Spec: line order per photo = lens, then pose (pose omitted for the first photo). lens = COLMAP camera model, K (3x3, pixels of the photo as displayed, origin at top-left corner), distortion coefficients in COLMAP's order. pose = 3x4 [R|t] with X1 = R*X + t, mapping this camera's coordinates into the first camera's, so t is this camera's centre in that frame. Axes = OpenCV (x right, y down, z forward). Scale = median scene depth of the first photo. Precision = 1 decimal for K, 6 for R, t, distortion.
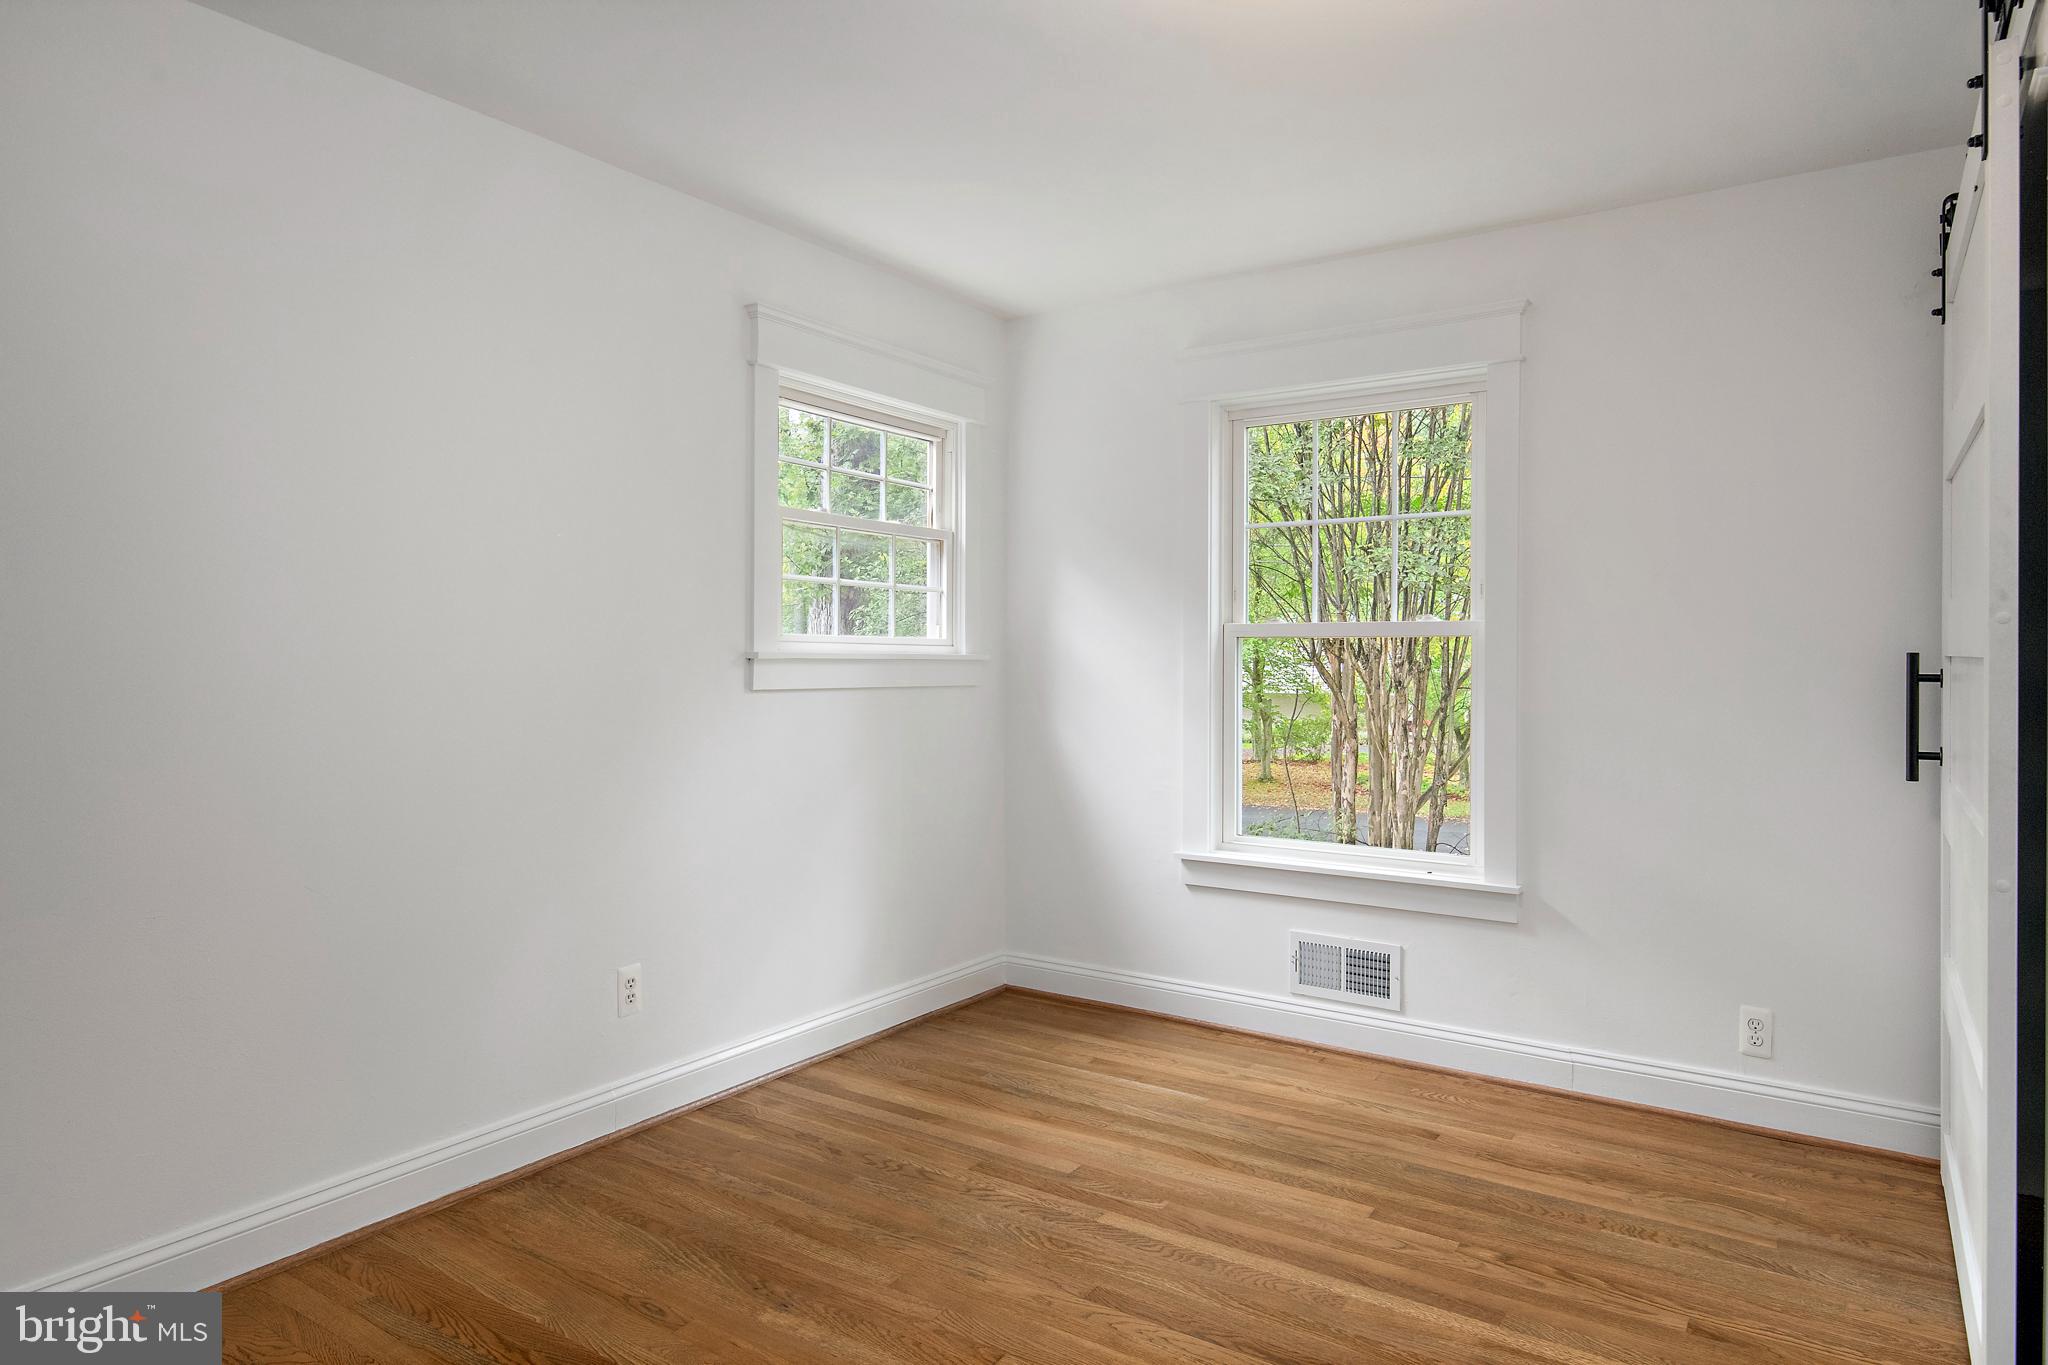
lens RADIAL K [[1164.5, 0, 1028.8], [0, 1164.5, 664.8], [0, 0, 1]] dist [0.000595, -0.000476]
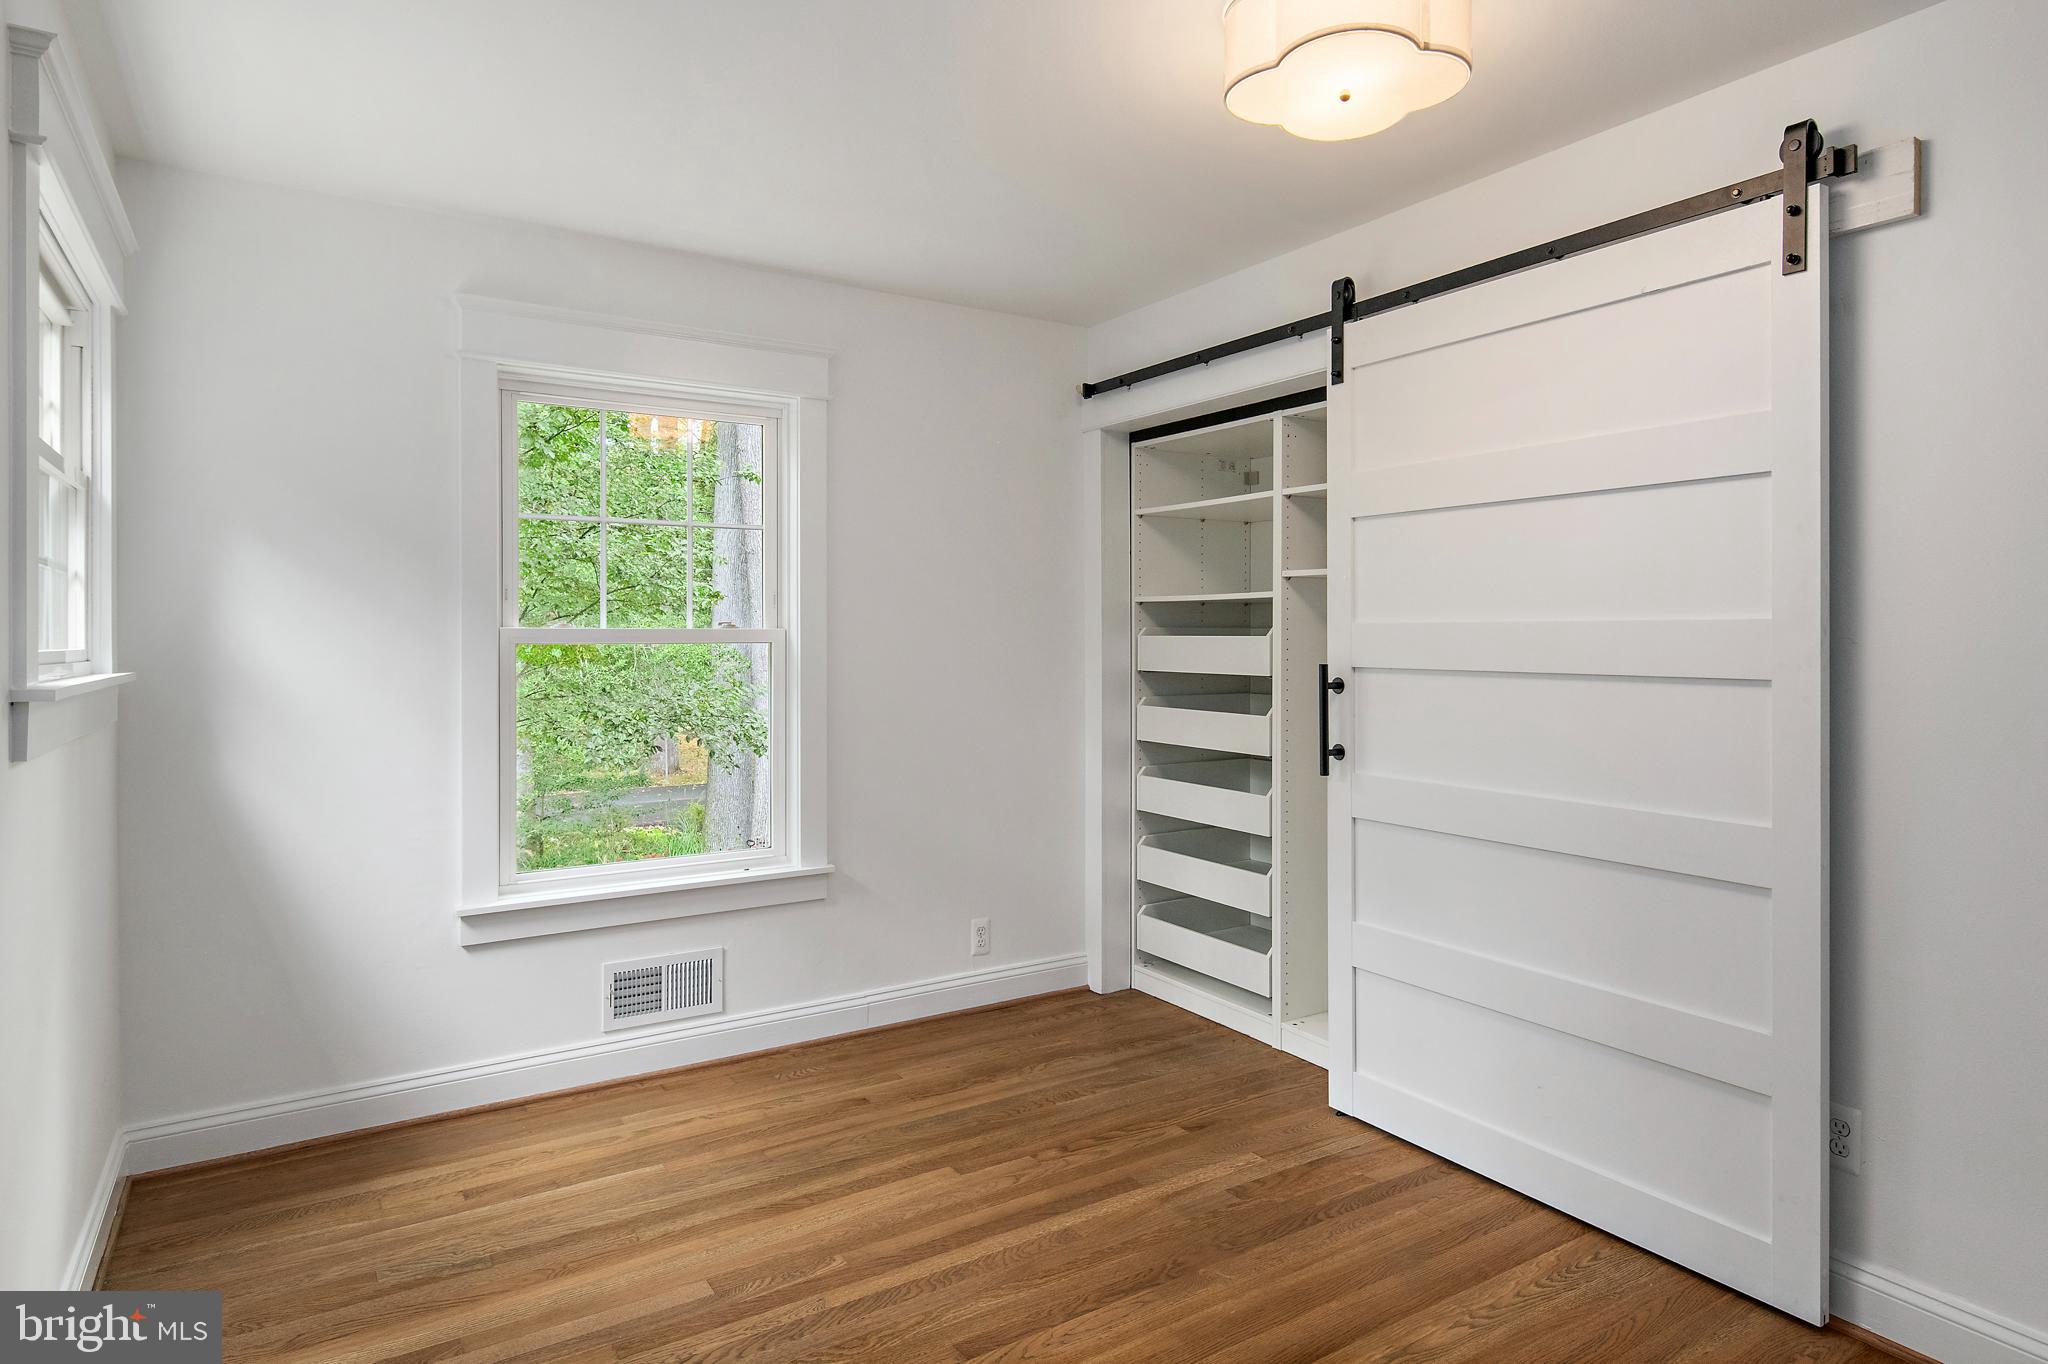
lens RADIAL K [[1127.0, 0, 1019.4], [0, 1127.0, 649.2], [0, 0, 1]] dist [0.001894, -0.005267]
pose [[0.422896, -0.014163, 0.906067, -0.529455], [0.008443, 0.999896, 0.011689, -0.033638], [-0.906139, 0.002706, 0.422972, 0.395101]]
